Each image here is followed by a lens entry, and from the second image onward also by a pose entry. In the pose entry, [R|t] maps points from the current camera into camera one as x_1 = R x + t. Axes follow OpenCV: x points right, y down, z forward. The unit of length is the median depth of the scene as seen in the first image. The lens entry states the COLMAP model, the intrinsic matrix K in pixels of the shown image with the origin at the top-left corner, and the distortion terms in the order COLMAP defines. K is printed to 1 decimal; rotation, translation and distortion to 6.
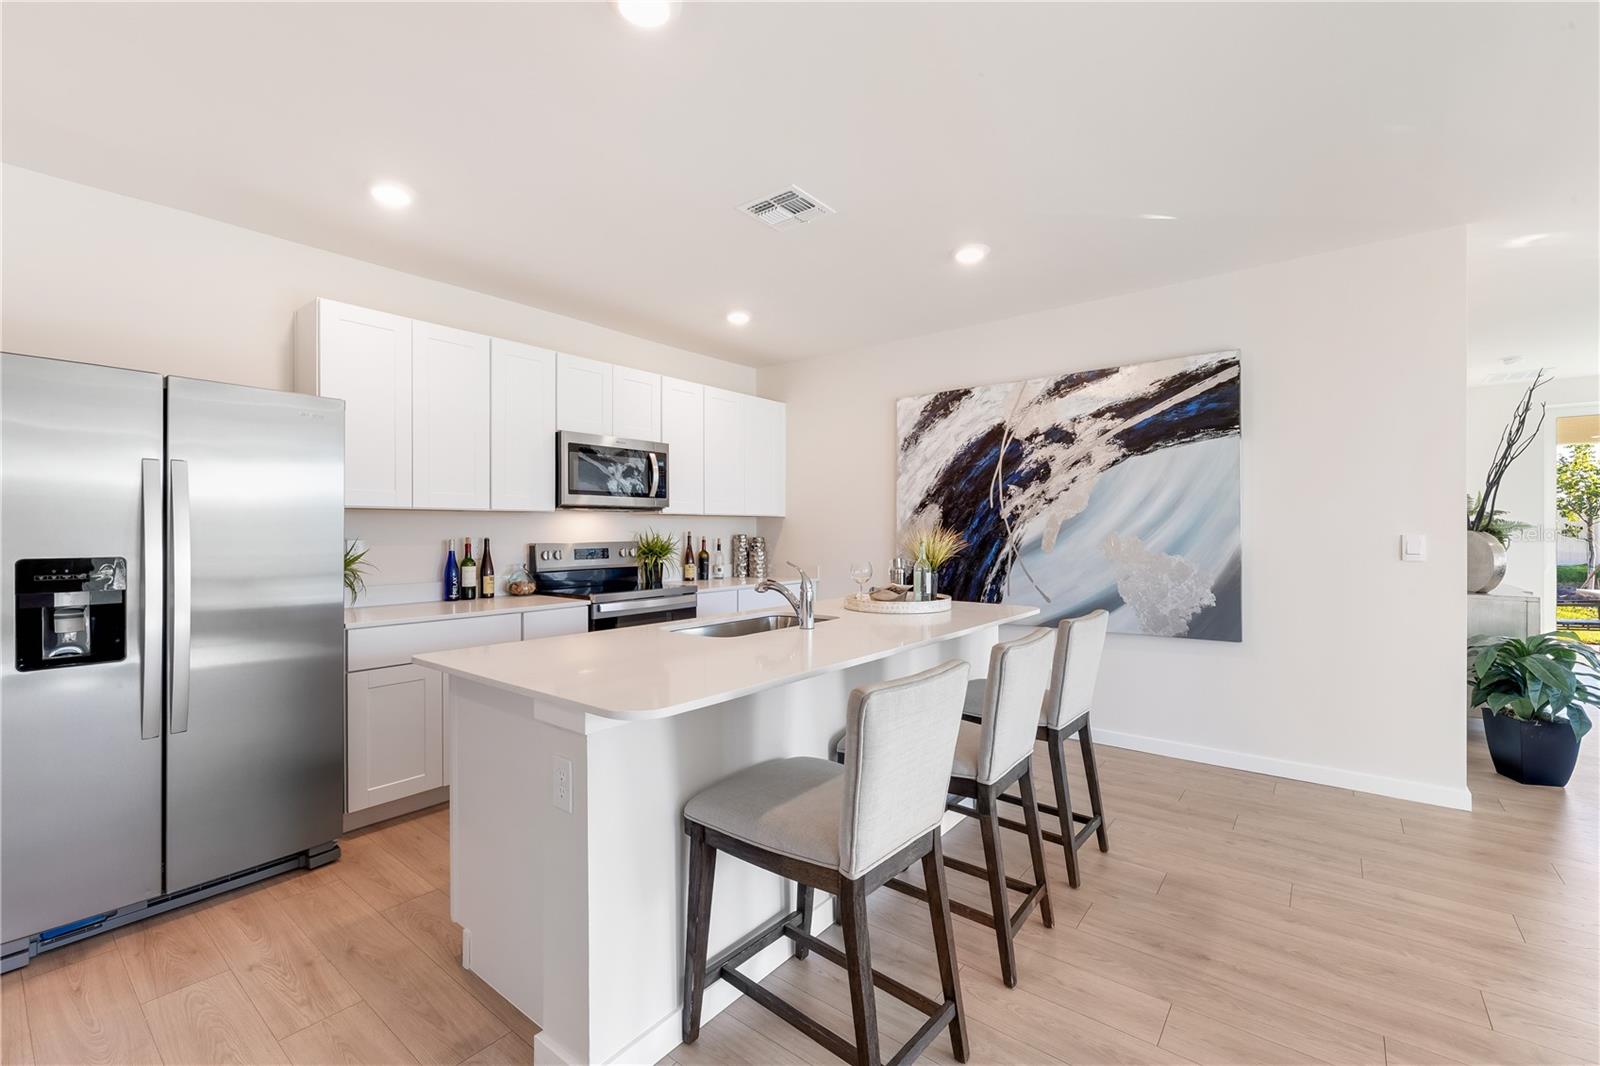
lens RADIAL K [[674.7, 0, 793.6], [0, 674.7, 526.8], [0, 0, 1]] dist [-0.000417, -0.000162]
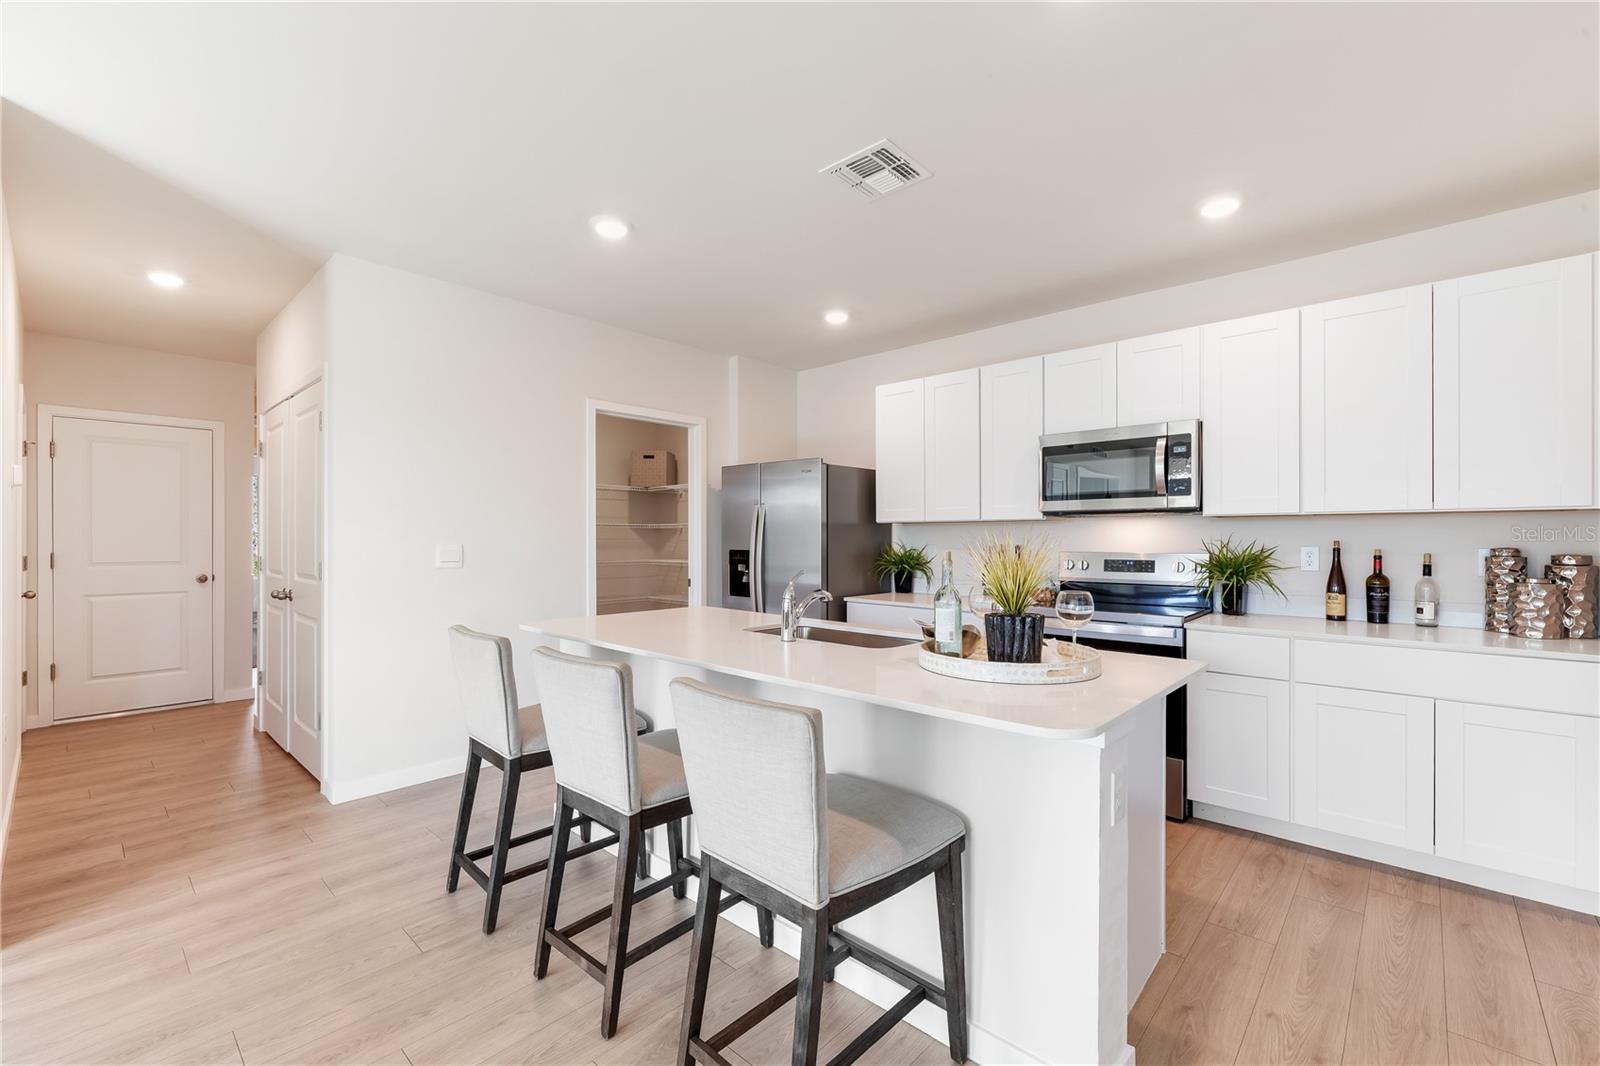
lens RADIAL K [[717.4, 0, 847.3], [0, 717.4, 534.3], [0, 0, 1]] dist [-0.000030, 0.000003]
pose [[-0.063172, -0.001145, -0.998002, 0.566379], [0.002050, 0.999997, -0.001277, 0.000653], [0.998001, -0.002127, -0.063169, 0.626634]]
